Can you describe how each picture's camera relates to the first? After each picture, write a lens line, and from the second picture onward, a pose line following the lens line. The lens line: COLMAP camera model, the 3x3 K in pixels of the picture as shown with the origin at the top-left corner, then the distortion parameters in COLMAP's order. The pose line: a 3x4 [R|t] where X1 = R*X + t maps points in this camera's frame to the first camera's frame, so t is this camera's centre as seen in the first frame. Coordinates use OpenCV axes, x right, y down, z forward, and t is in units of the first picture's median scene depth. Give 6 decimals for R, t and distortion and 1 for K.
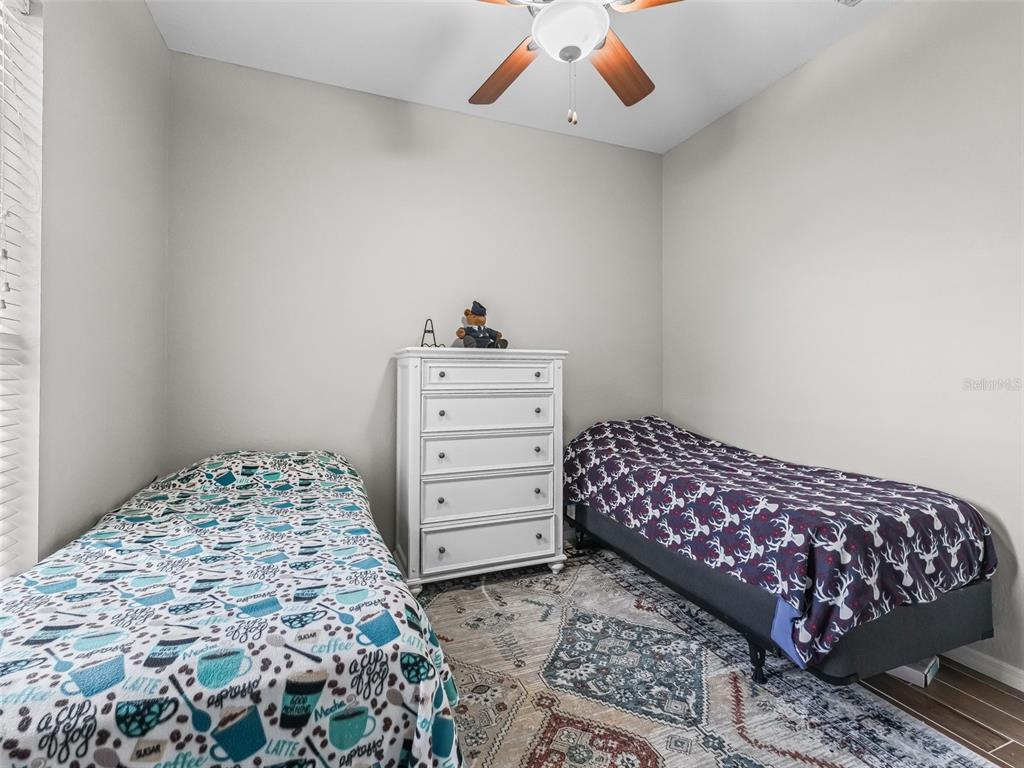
lens RADIAL K [[462.4, 0, 509.2], [0, 462.4, 366.8], [0, 0, 1]] dist [0.013408, -0.000267]
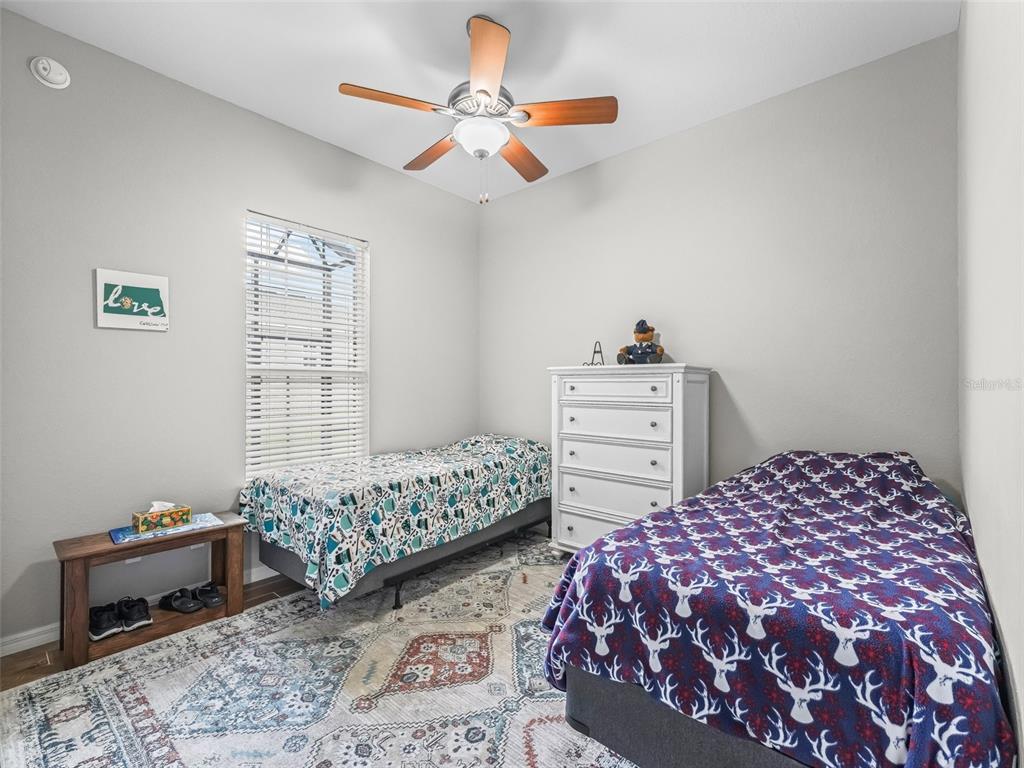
lens RADIAL K [[460.1, 0, 509.9], [0, 460.1, 378.9], [0, 0, 1]] dist [0.003007, -0.000344]
pose [[0.466464, -0.011018, -0.884472, 0.796520], [0.011369, 0.999915, -0.006461, -0.001662], [0.884467, -0.007042, 0.466549, 0.253258]]
